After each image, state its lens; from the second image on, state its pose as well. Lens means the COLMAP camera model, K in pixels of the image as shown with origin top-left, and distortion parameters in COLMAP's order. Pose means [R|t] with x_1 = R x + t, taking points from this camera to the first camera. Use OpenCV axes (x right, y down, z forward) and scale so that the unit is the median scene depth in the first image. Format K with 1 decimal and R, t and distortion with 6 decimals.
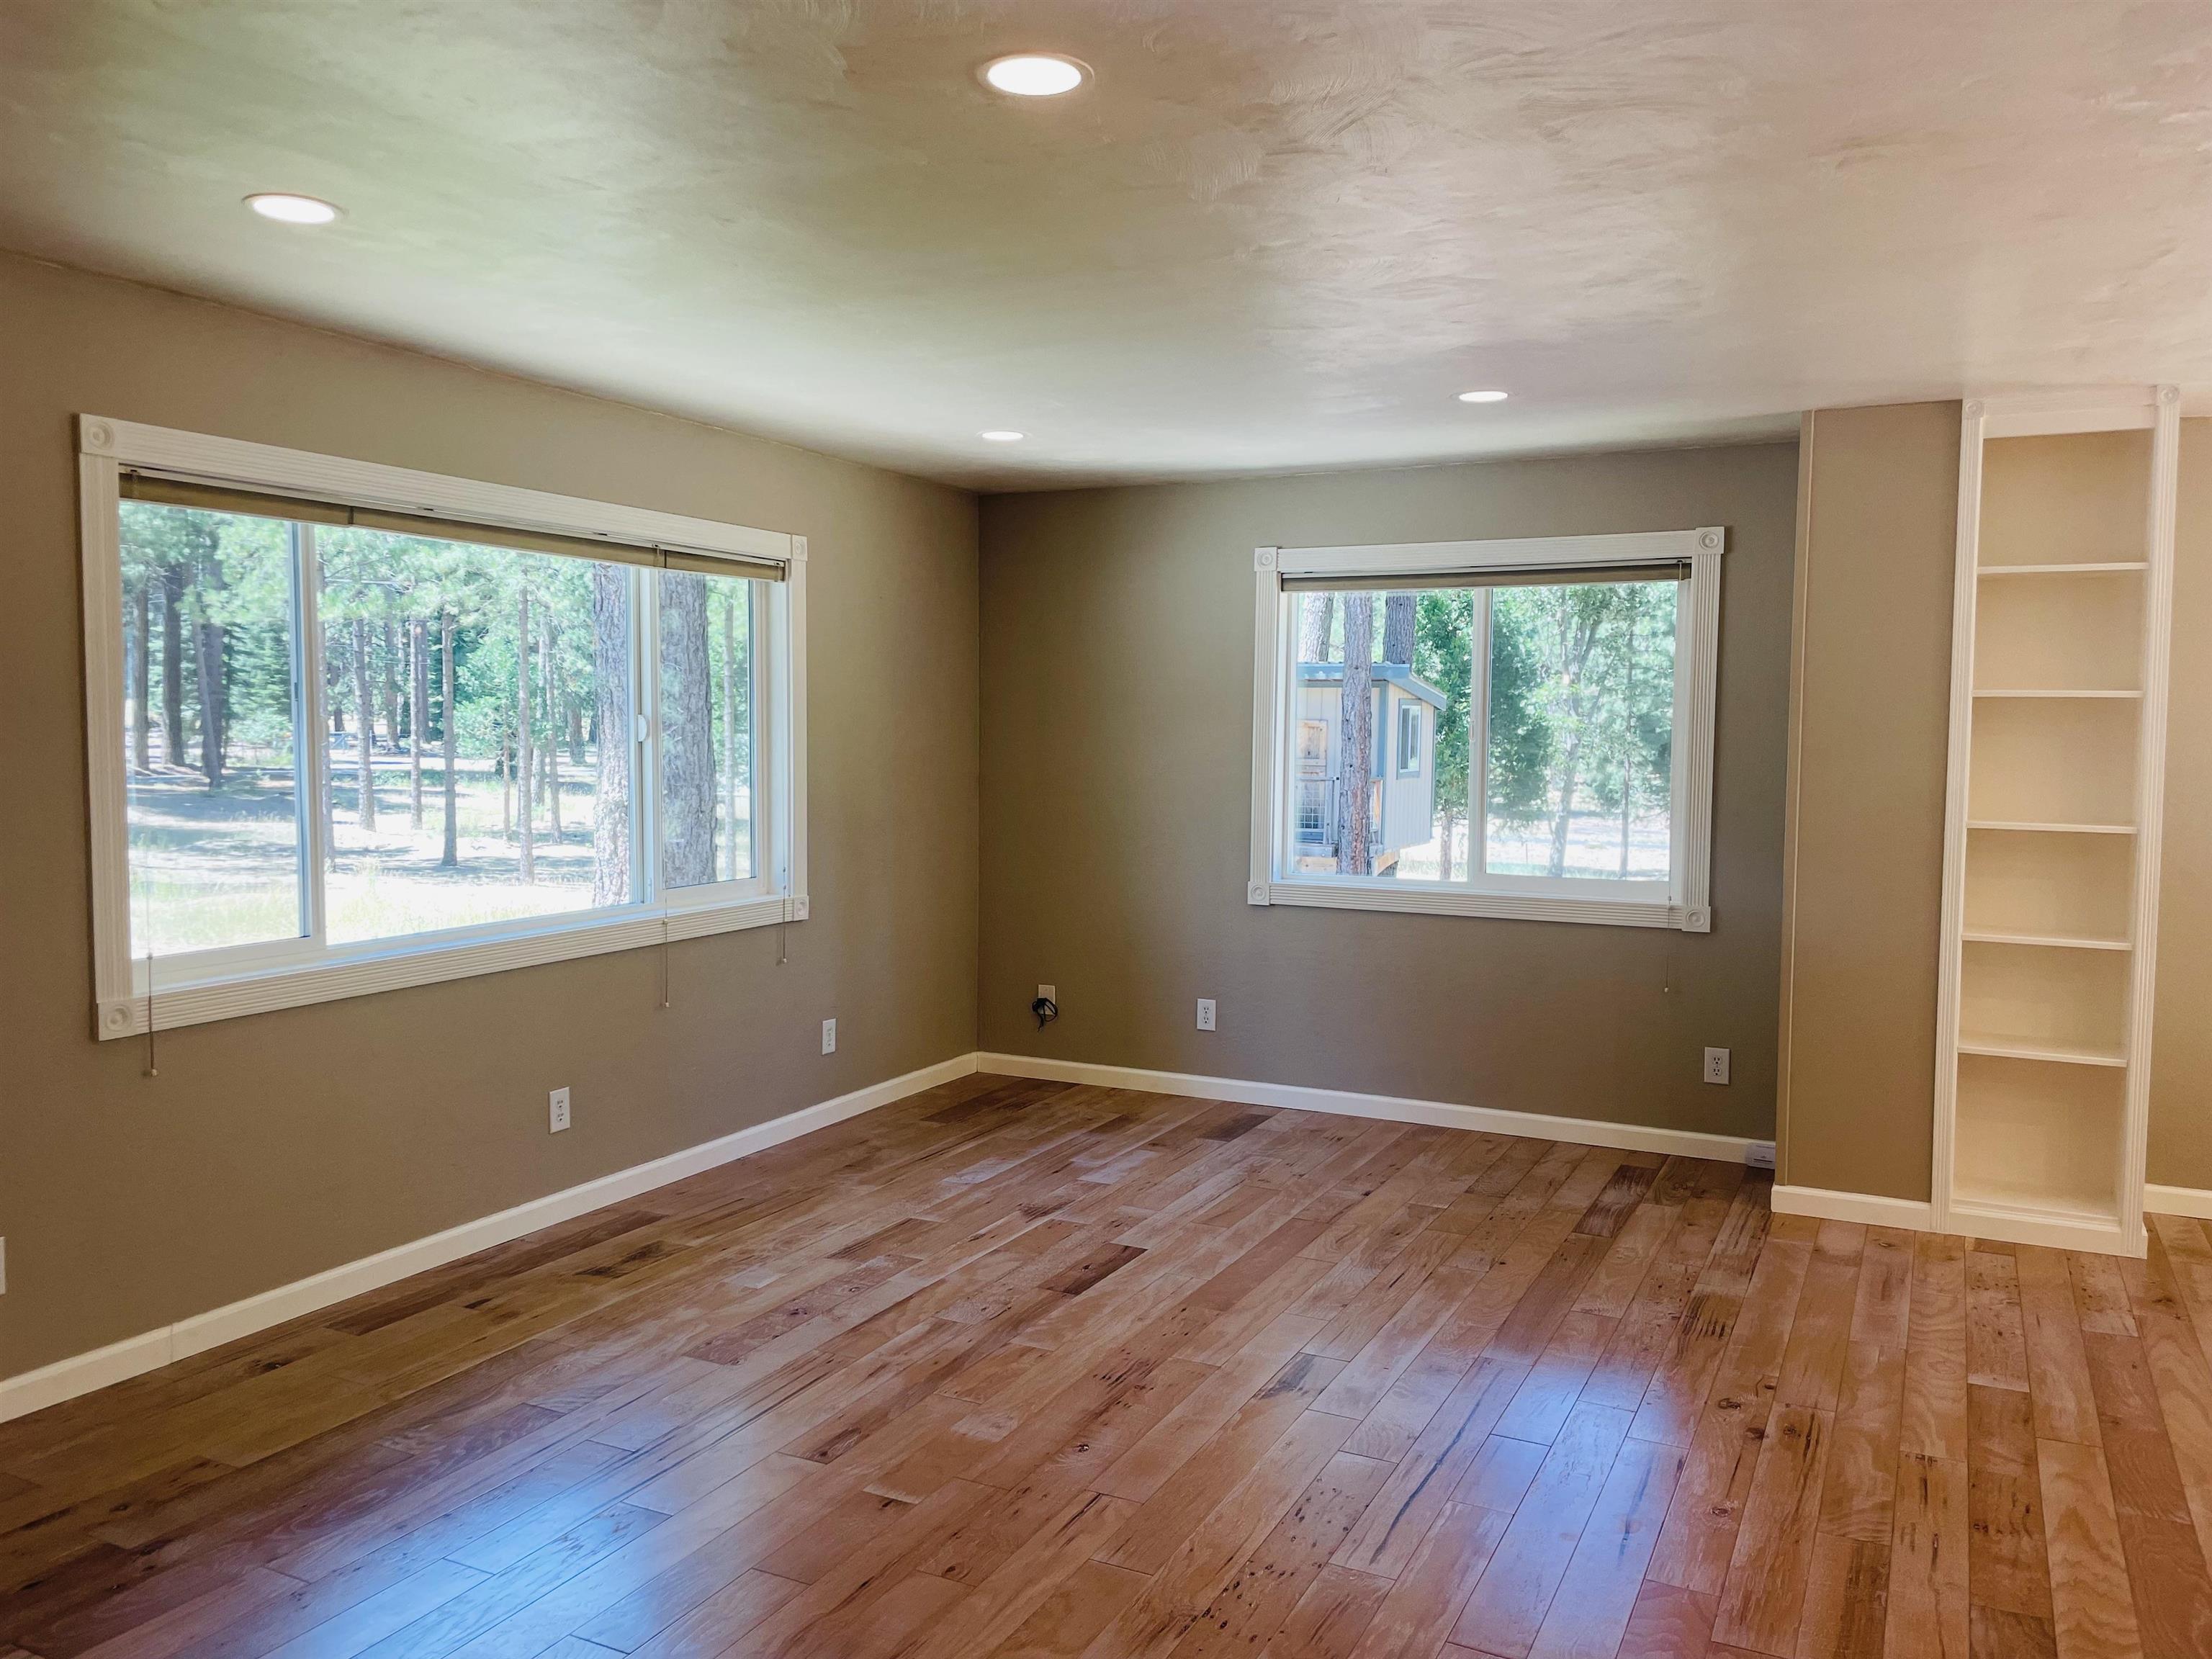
lens RADIAL K [[1669.1, 0, 1106.0], [0, 1669.1, 829.5], [0, 0, 1]] dist [0.100550, -0.126261]
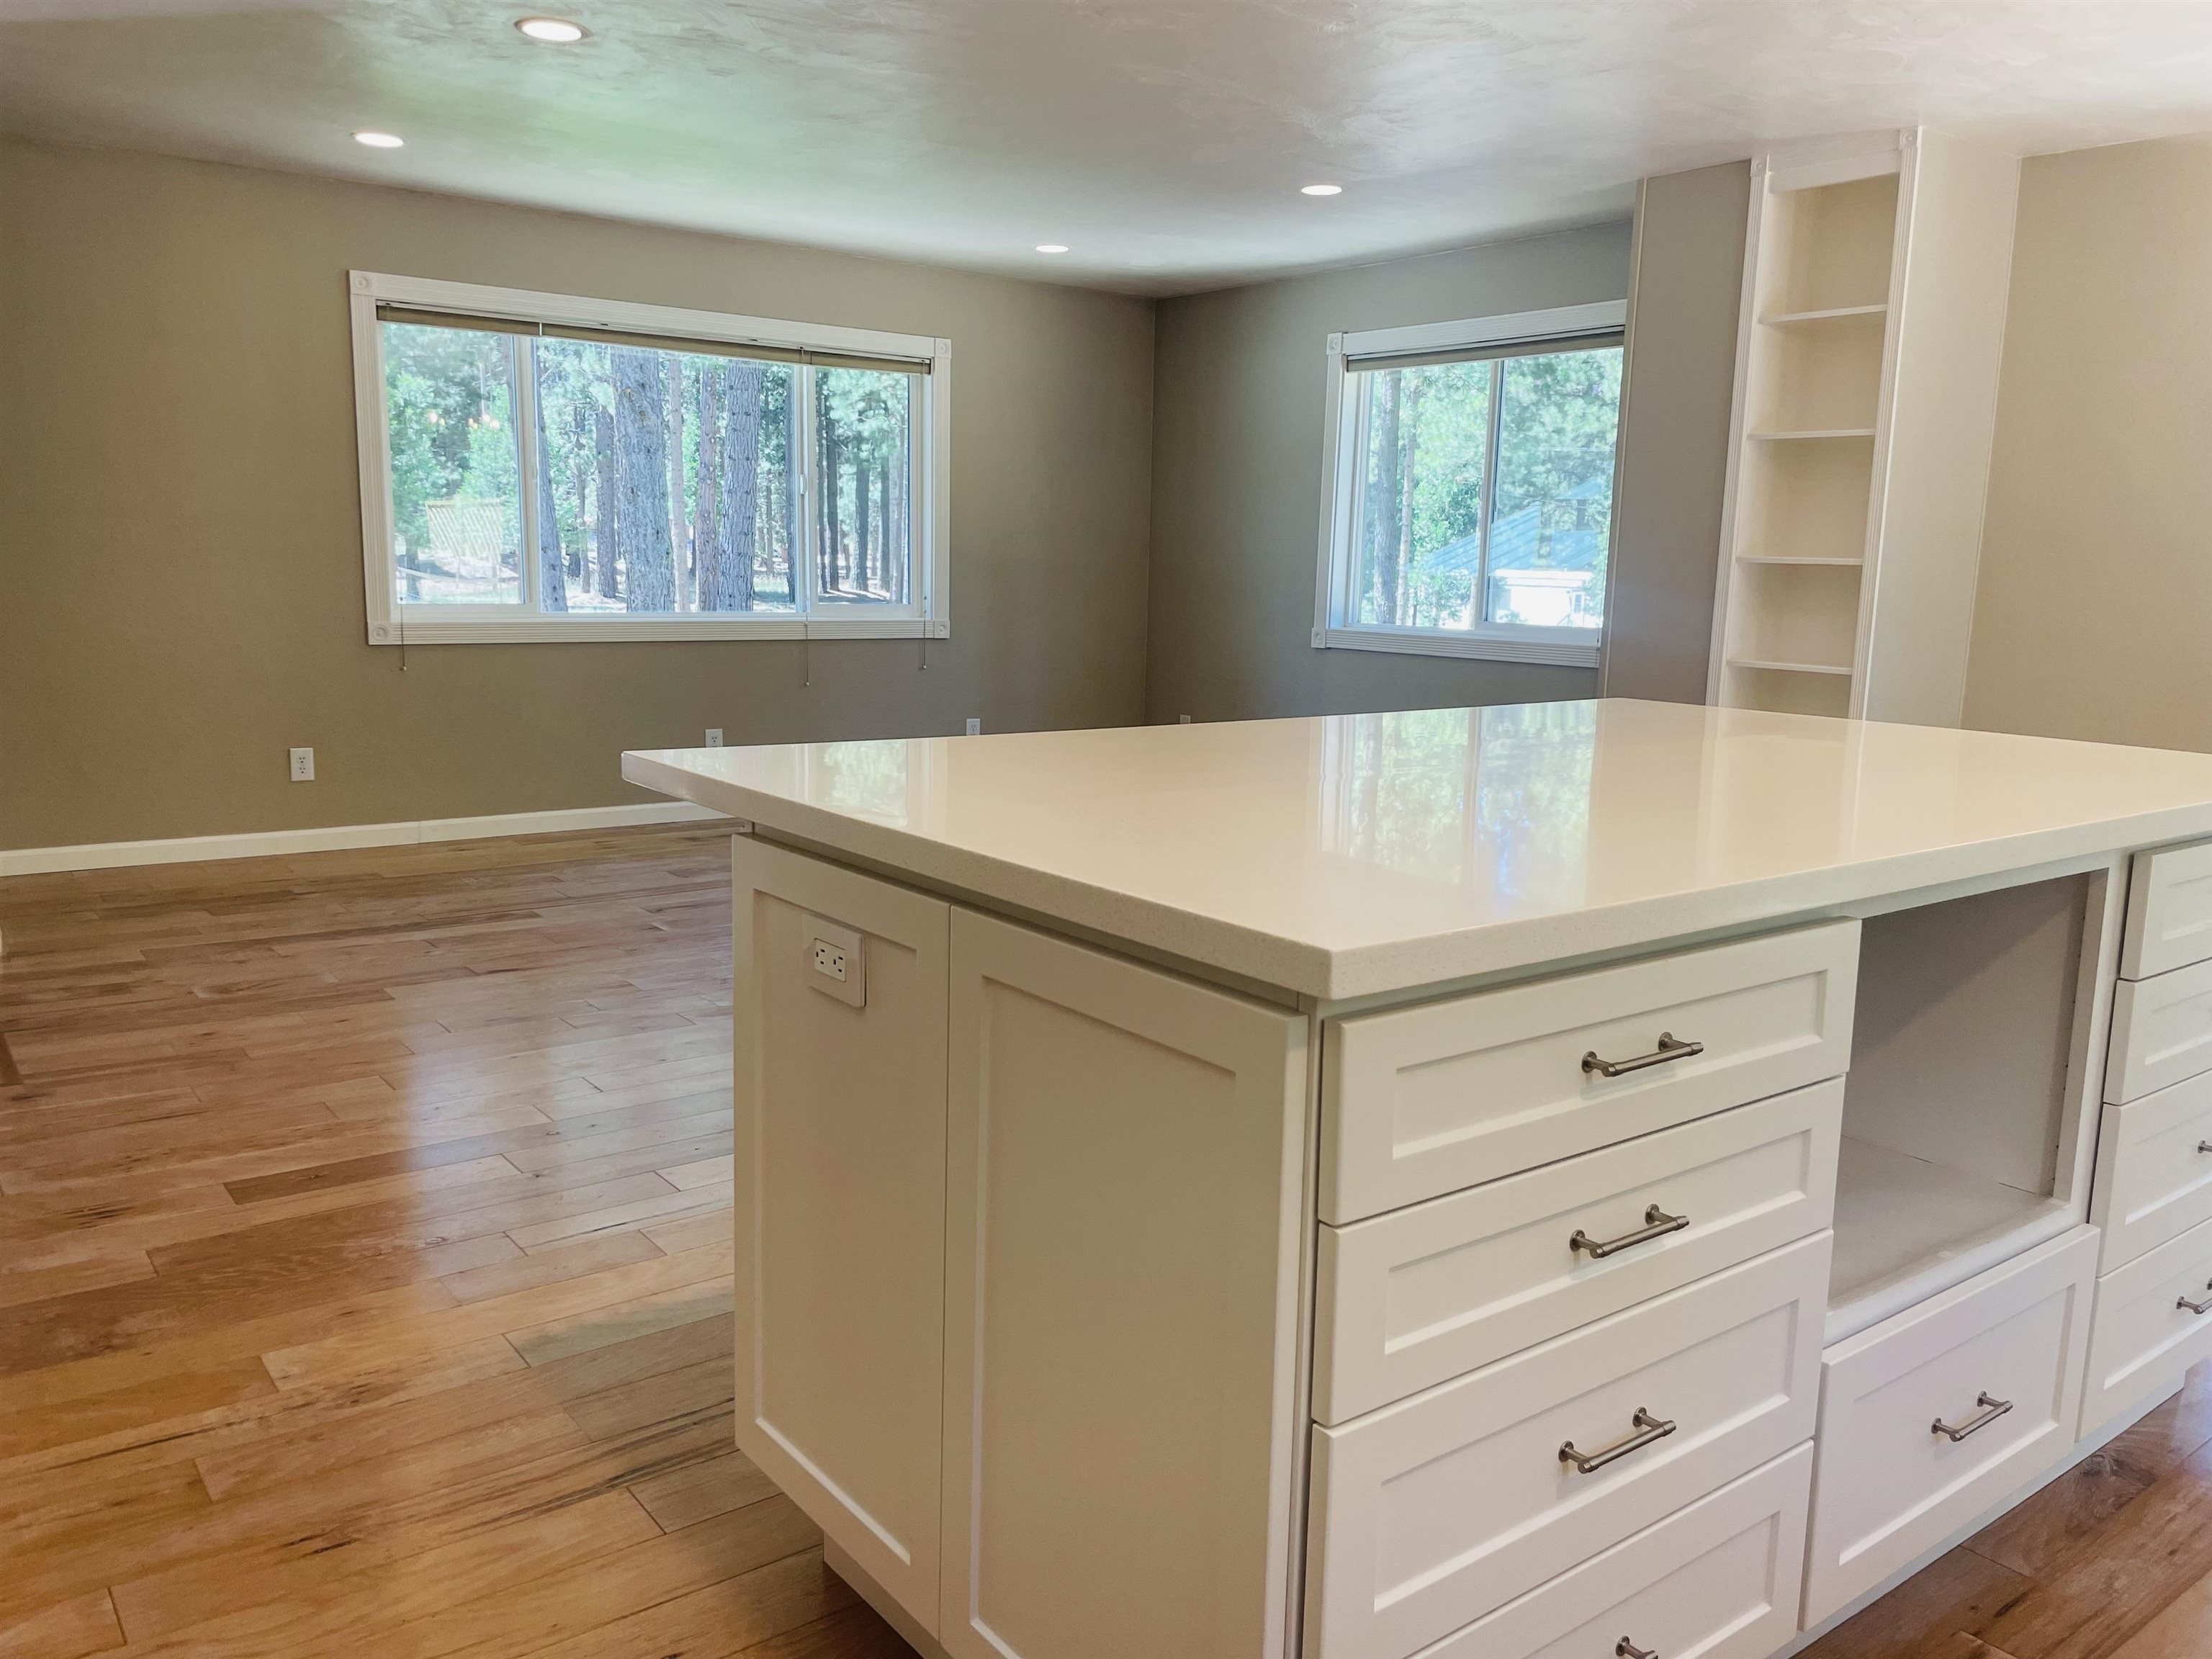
lens RADIAL K [[1669.1, 0, 1106.0], [0, 1669.1, 829.5], [0, 0, 1]] dist [0.100550, -0.126261]
pose [[0.899417, 0.083817, -0.428980, 0.651505], [-0.042971, 0.993643, 0.104050, 0.077402], [0.434975, -0.075150, 0.897301, -0.180168]]
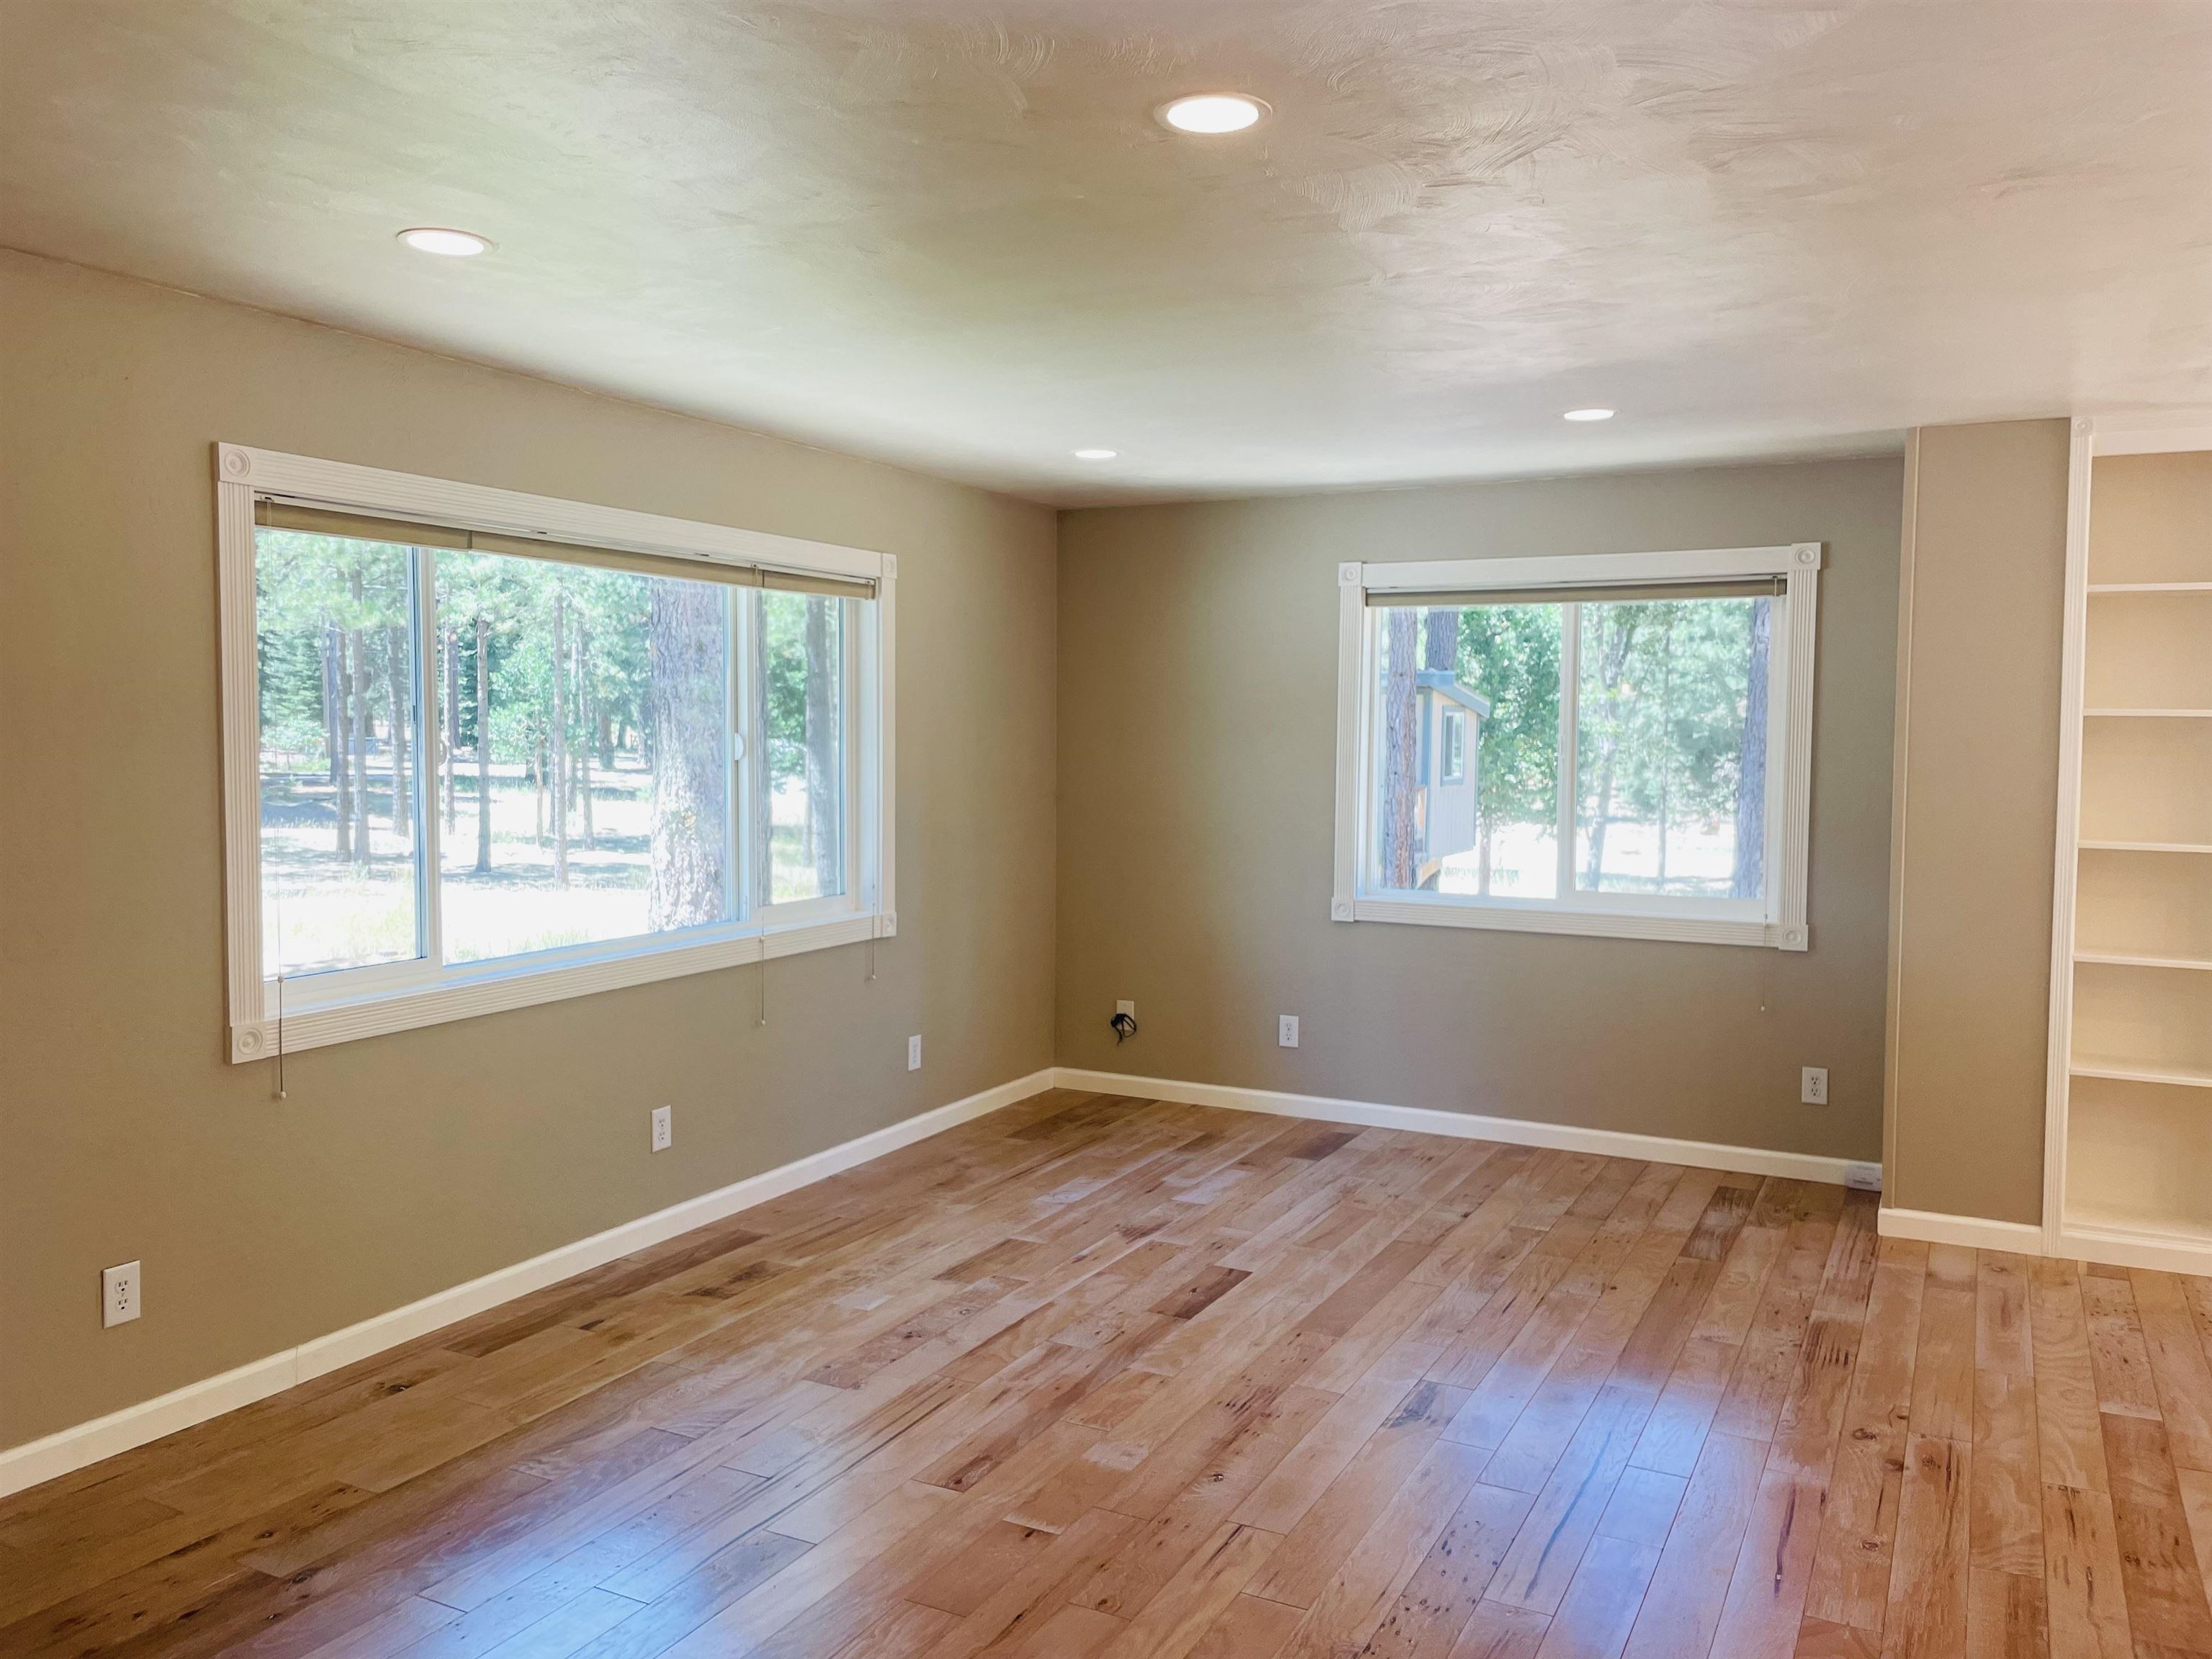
lens RADIAL K [[1676.9, 0, 1113.6], [0, 1676.9, 817.0], [0, 0, 1]] dist [0.097636, -0.129618]
pose [[0.999938, -0.000156, -0.011130, -0.046720], [0.000042, 0.999948, -0.010227, -0.009043], [0.011131, 0.010226, 0.999886, -0.002759]]
